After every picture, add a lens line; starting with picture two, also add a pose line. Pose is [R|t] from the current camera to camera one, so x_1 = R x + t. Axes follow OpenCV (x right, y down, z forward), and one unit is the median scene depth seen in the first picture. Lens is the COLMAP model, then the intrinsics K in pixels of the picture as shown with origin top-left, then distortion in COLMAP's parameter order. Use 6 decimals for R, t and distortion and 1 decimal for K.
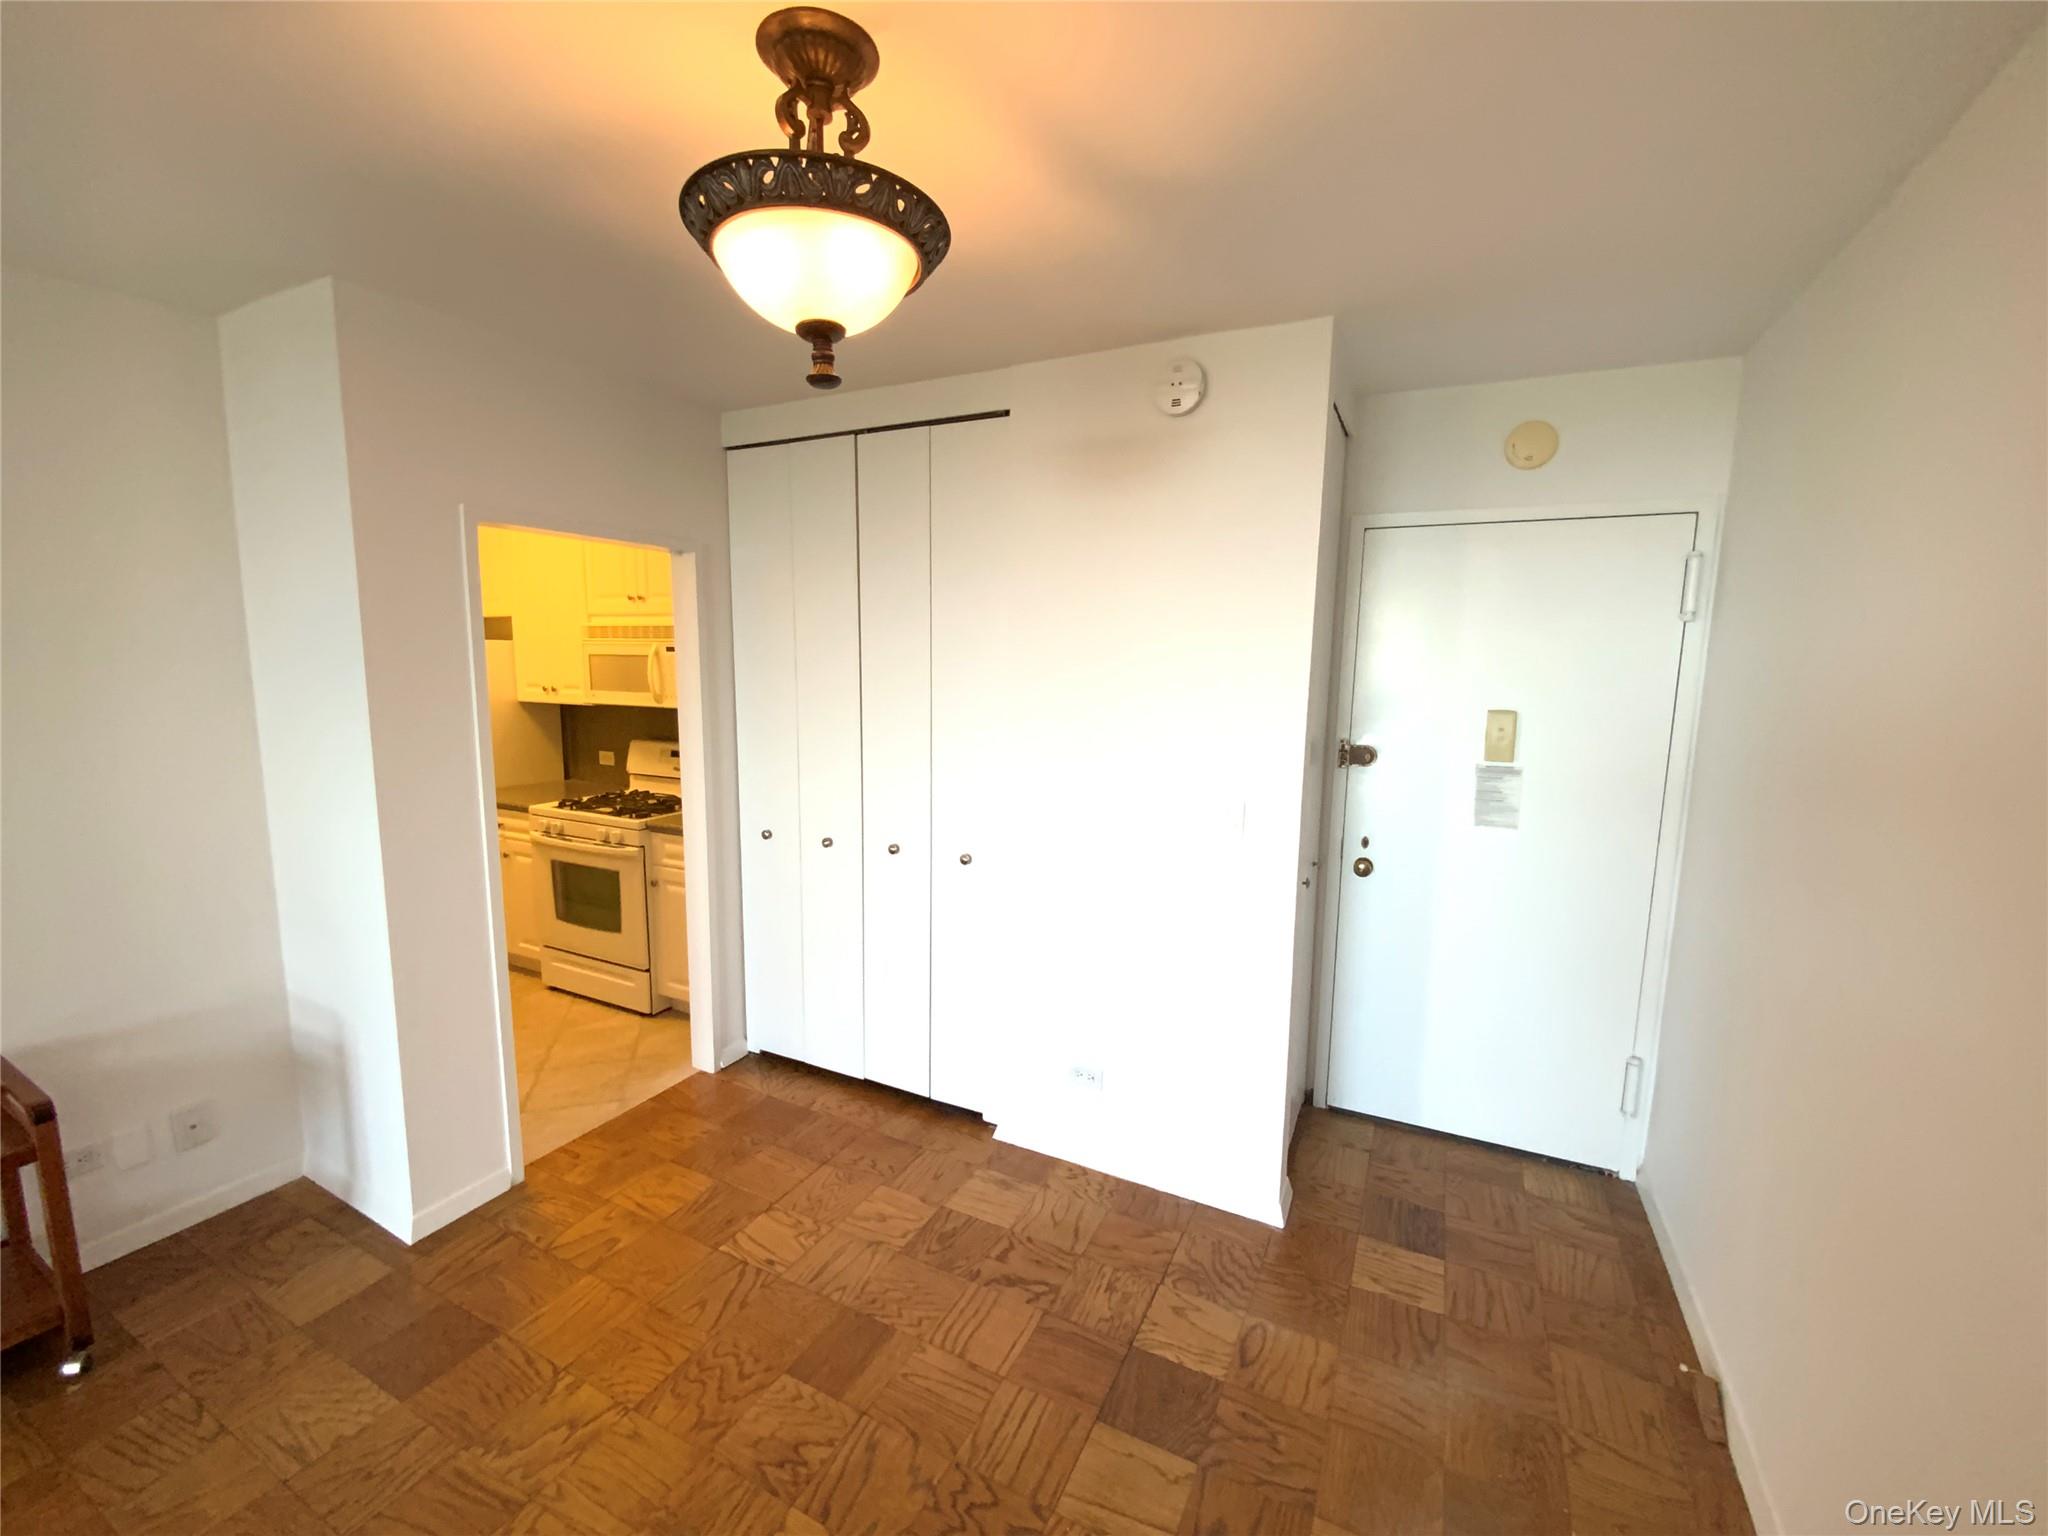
lens RADIAL K [[842.0, 0, 1026.3], [0, 842.0, 762.9], [0, 0, 1]] dist [-0.000179, -0.000432]
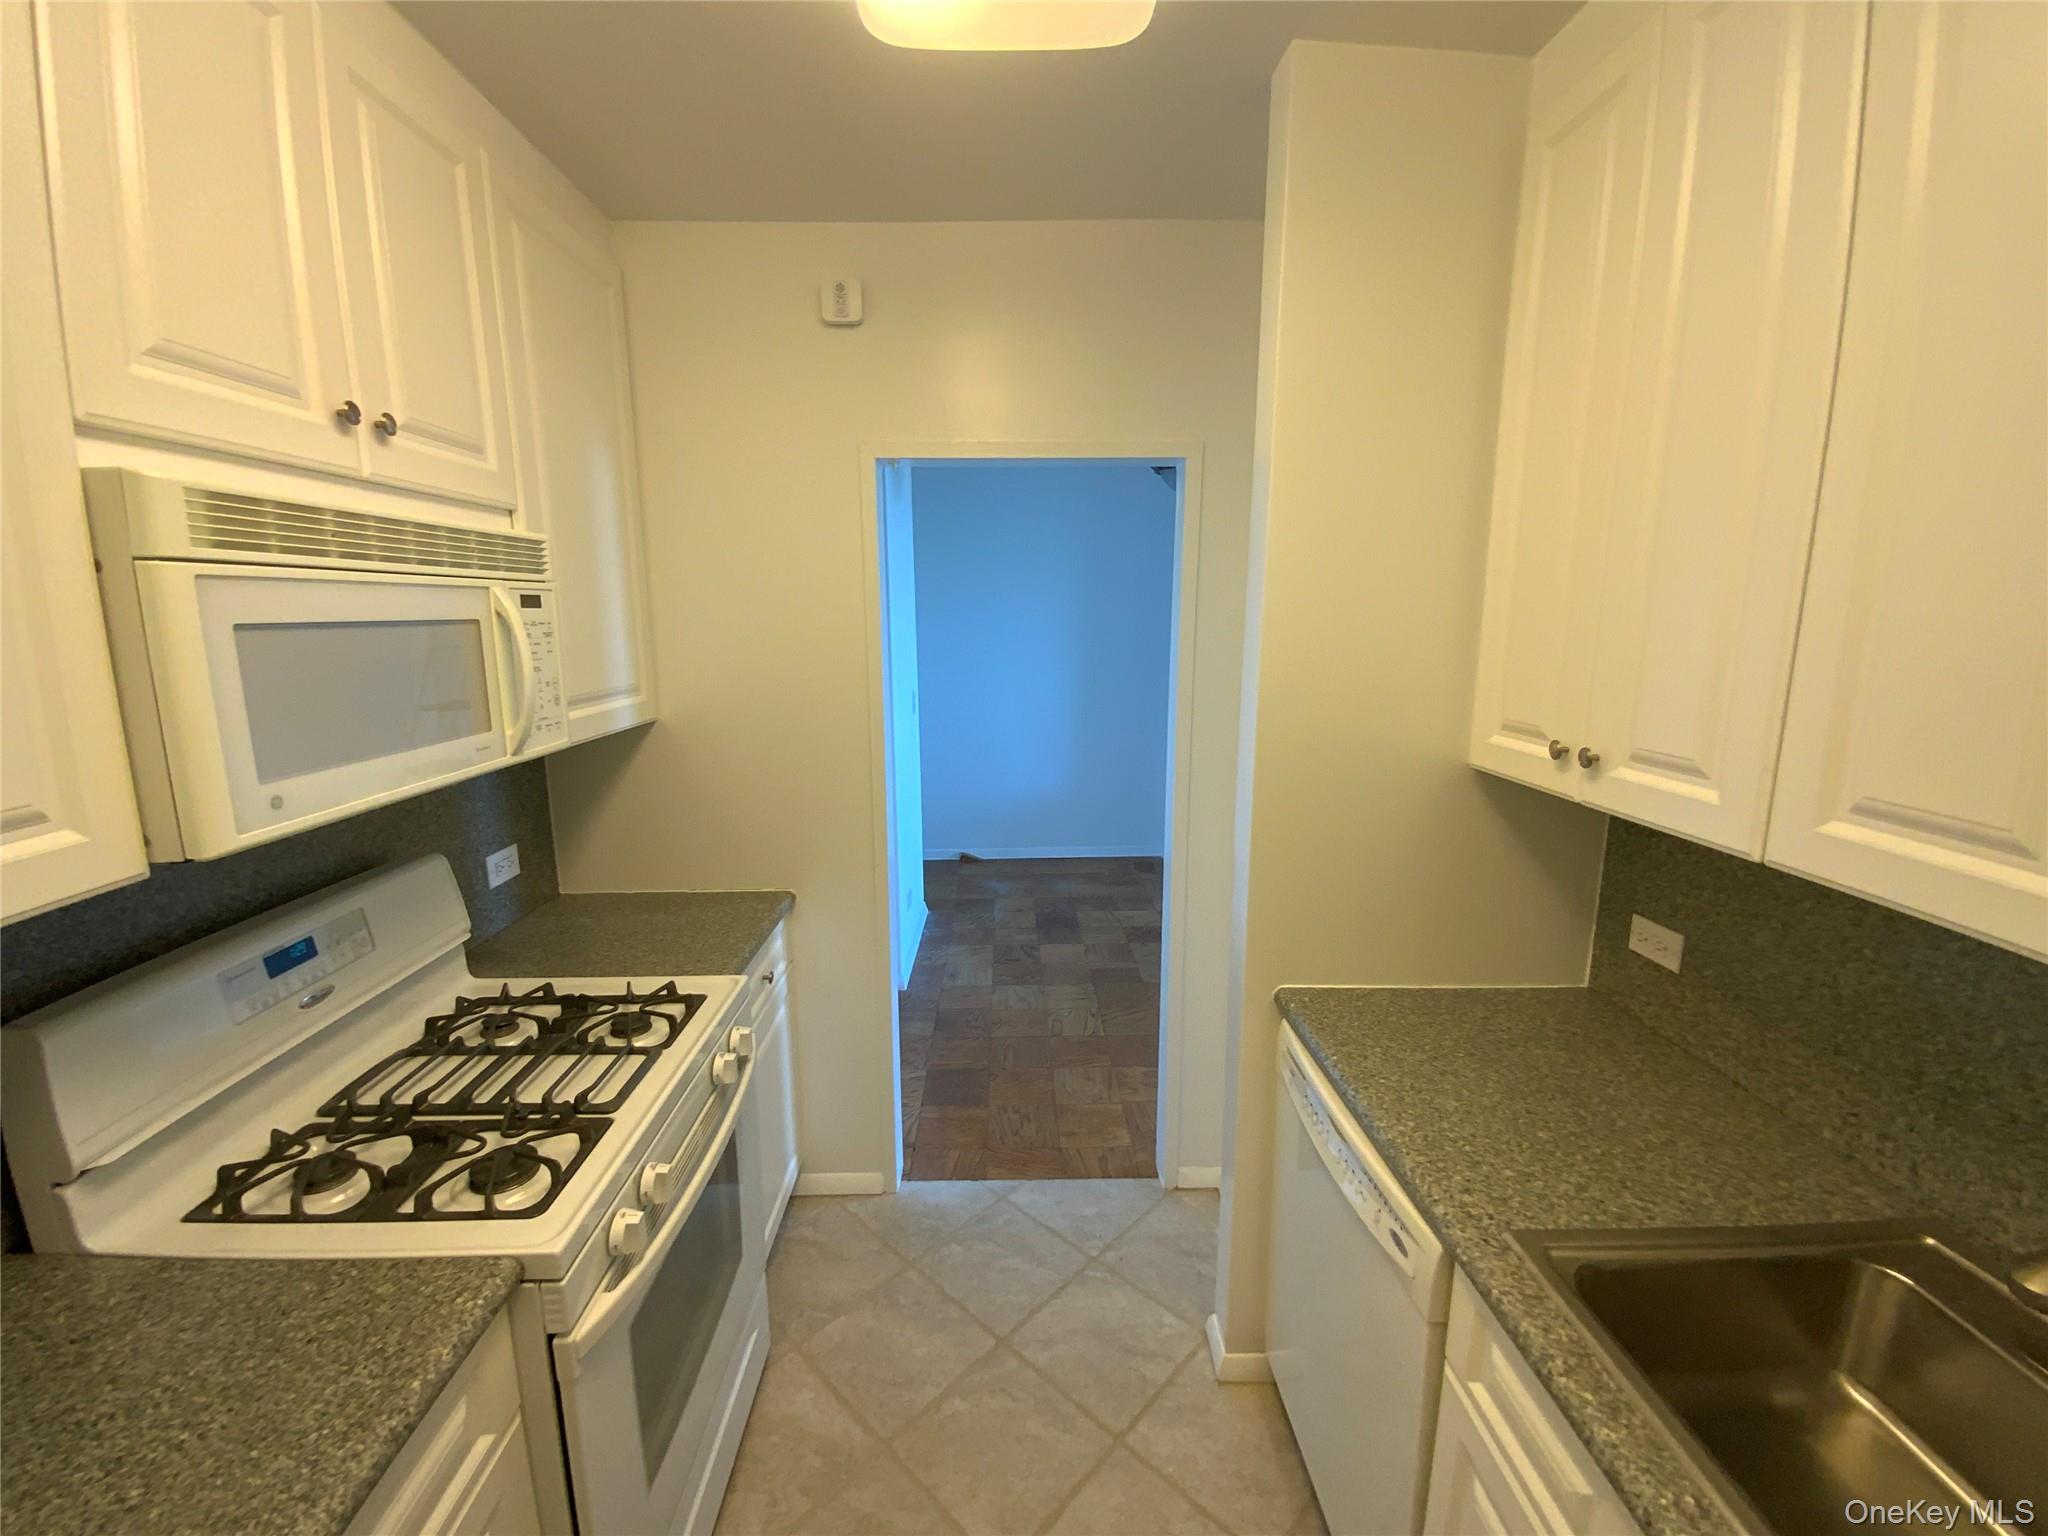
lens RADIAL K [[822.7, 0, 1024.0], [0, 822.7, 768.0], [0, 0, 1]] dist [0.011767, -0.016131]
pose [[-0.470706, -0.177615, 0.864227, -0.821160], [0.105454, 0.961180, 0.254977, -0.128901], [-0.875965, 0.211155, -0.433703, 0.938966]]
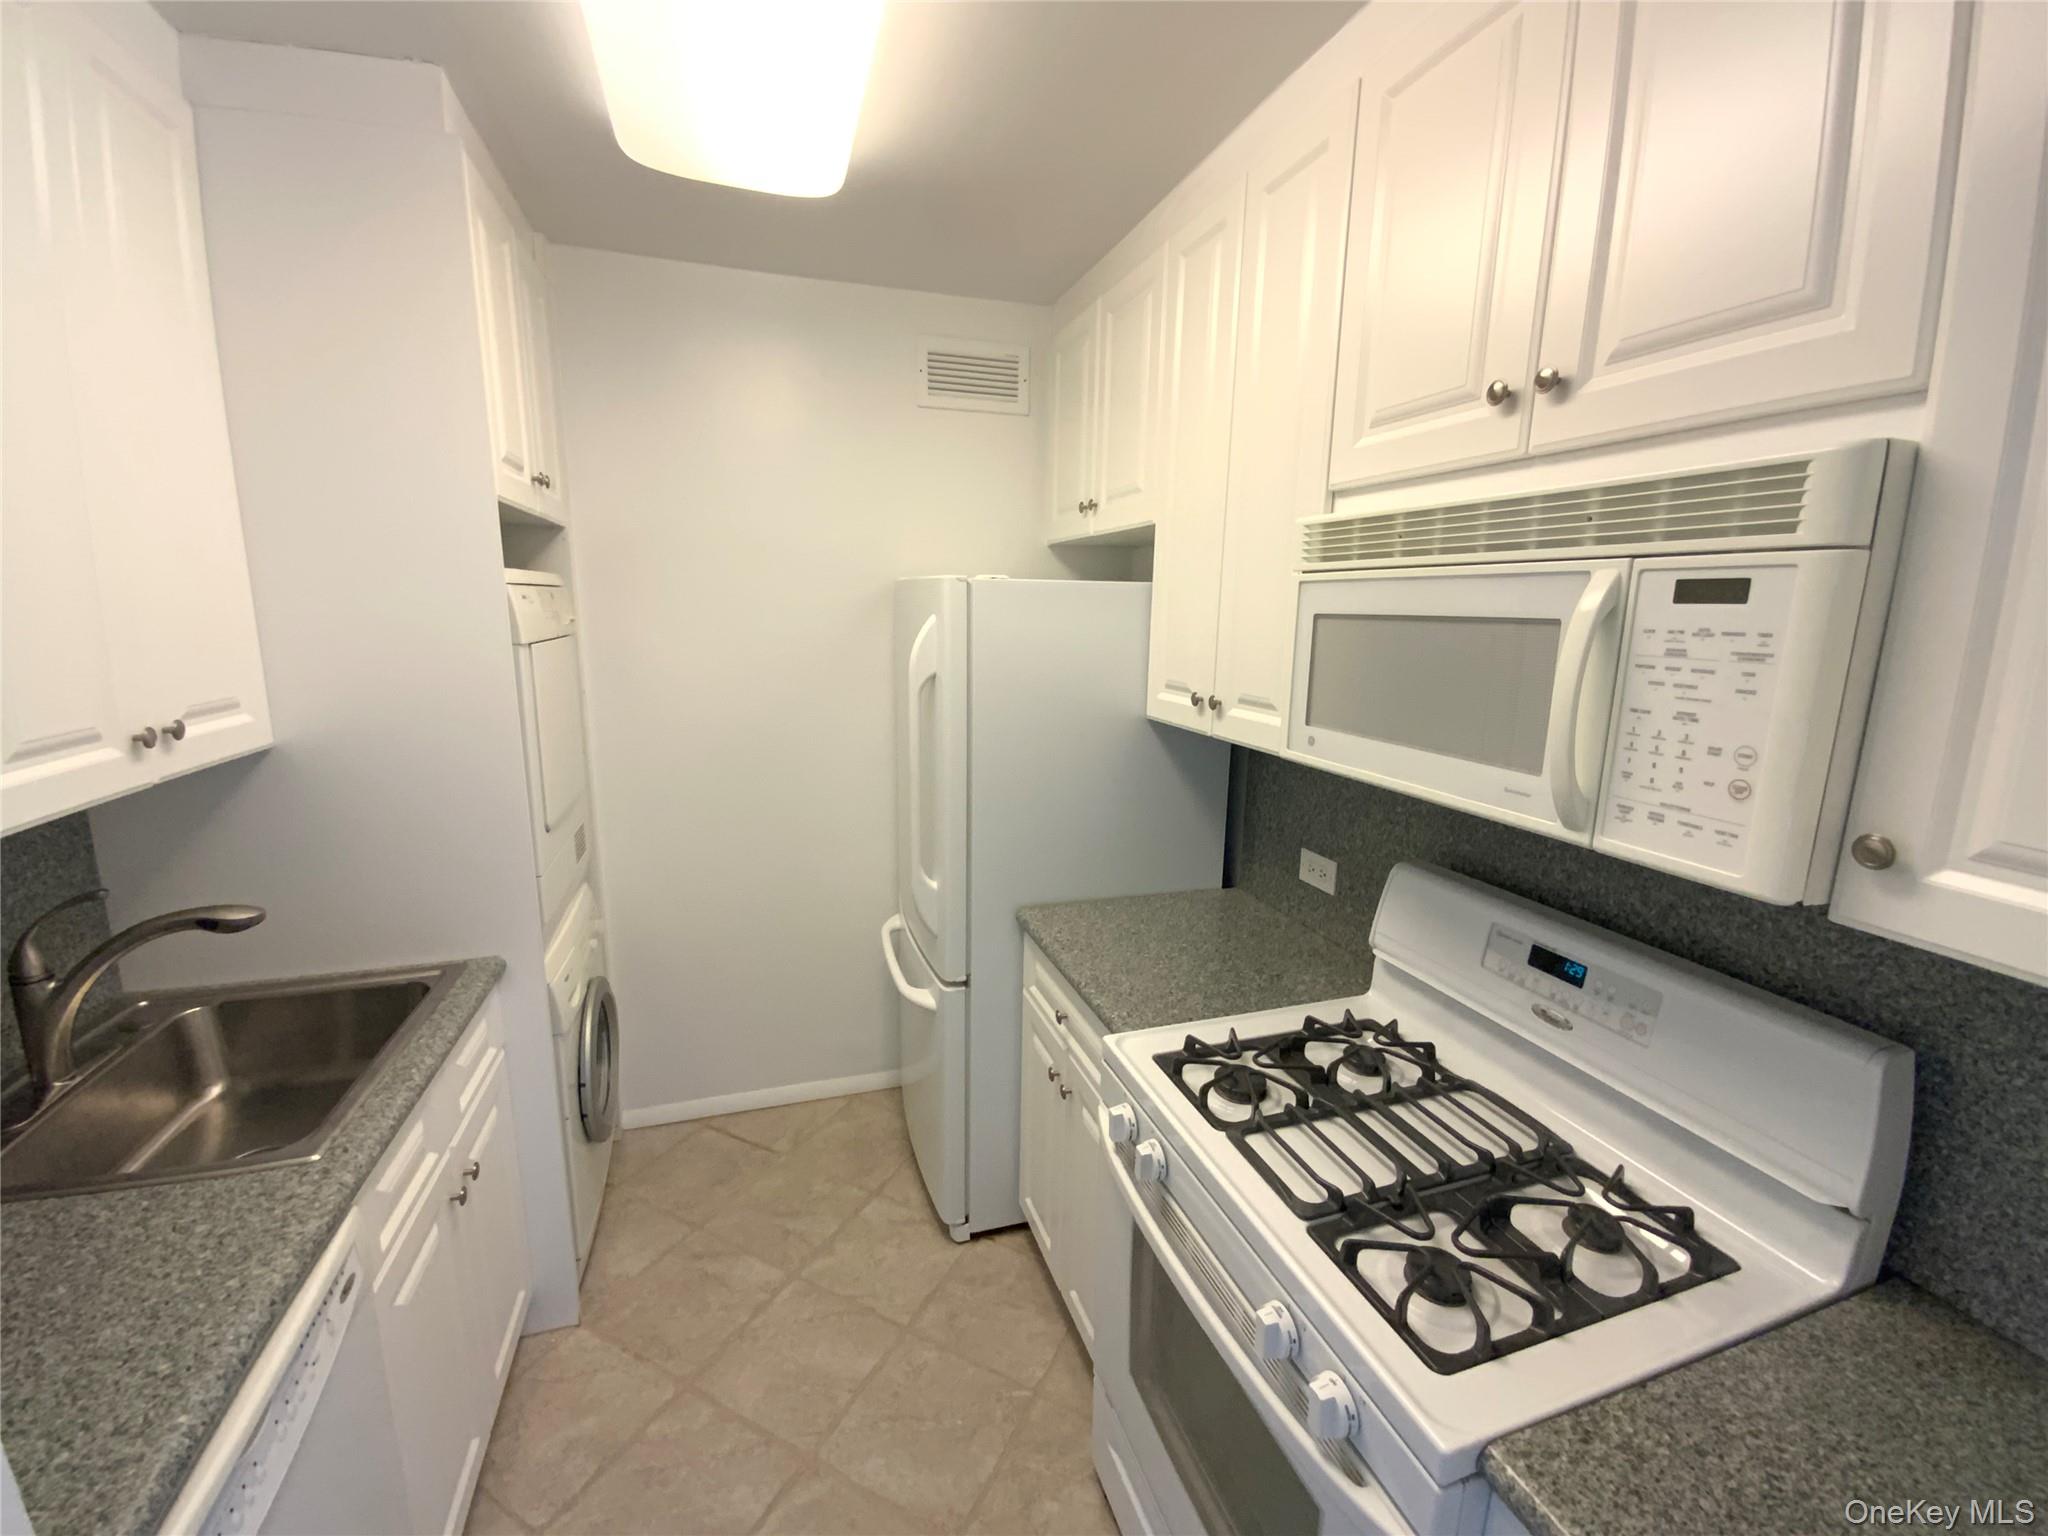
lens RADIAL K [[822.7, 0, 1024.0], [0, 822.7, 768.0], [0, 0, 1]] dist [0.011767, -0.016131]
pose [[0.705639, 0.136478, -0.695304, -0.379549], [-0.096034, 0.990642, 0.096987, -0.093129], [0.702034, -0.001665, 0.712142, 0.713459]]
